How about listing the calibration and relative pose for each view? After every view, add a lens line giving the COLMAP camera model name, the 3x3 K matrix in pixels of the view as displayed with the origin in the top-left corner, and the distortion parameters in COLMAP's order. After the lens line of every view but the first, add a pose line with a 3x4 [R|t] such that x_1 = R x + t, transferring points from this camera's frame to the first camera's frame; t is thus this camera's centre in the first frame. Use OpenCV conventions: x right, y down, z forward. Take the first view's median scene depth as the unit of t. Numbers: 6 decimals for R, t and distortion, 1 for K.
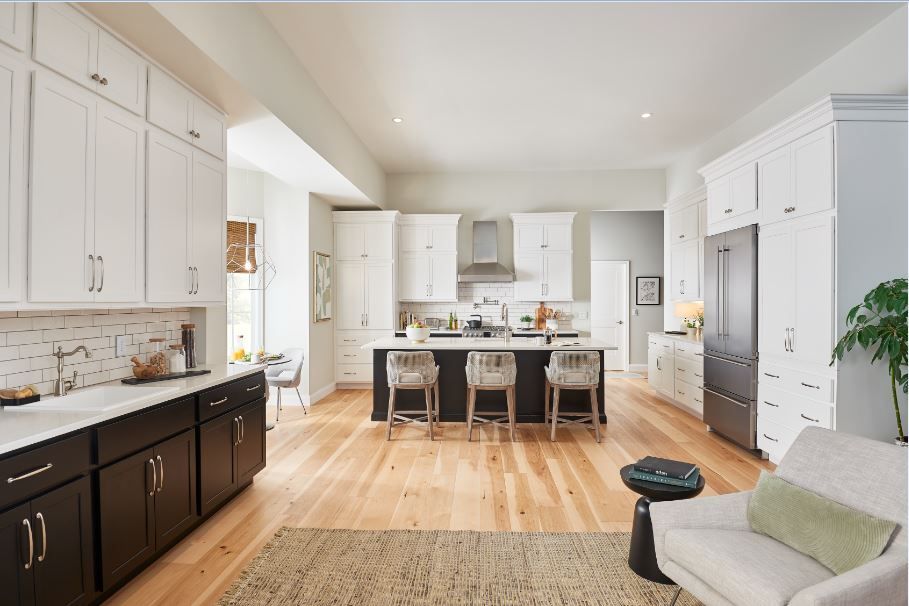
lens RADIAL K [[483.0, 0, 454.5], [0, 483.0, 303.0], [0, 0, 1]] dist [-0.001207, -0.000300]
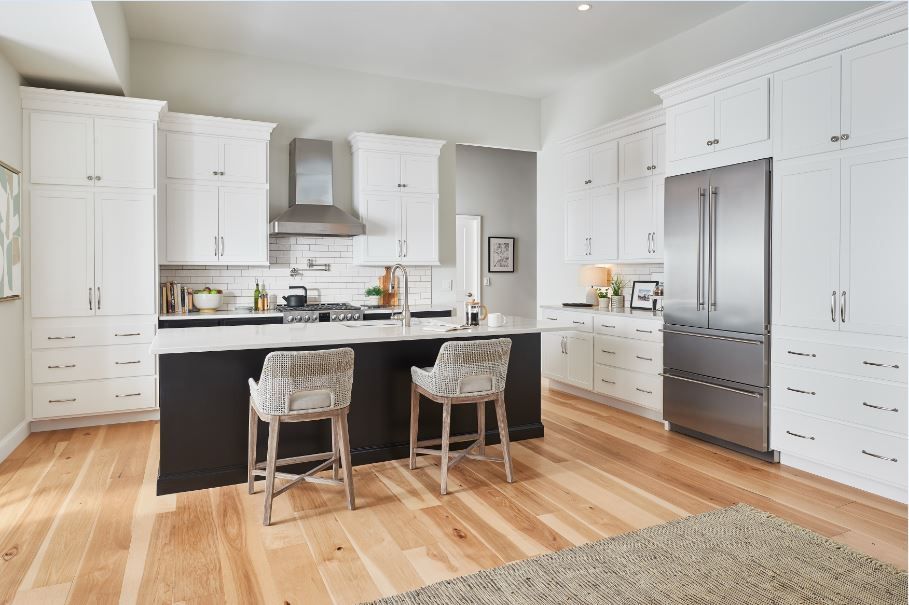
lens RADIAL K [[588.0, 0, 474.1], [0, 588.0, 274.7], [0, 0, 1]] dist [0.008103, -0.017235]
pose [[0.874723, -0.002664, 0.484616, -0.130478], [0.004338, 0.999988, -0.002333, 0.012071], [-0.484604, 0.004143, 0.874724, 0.219534]]
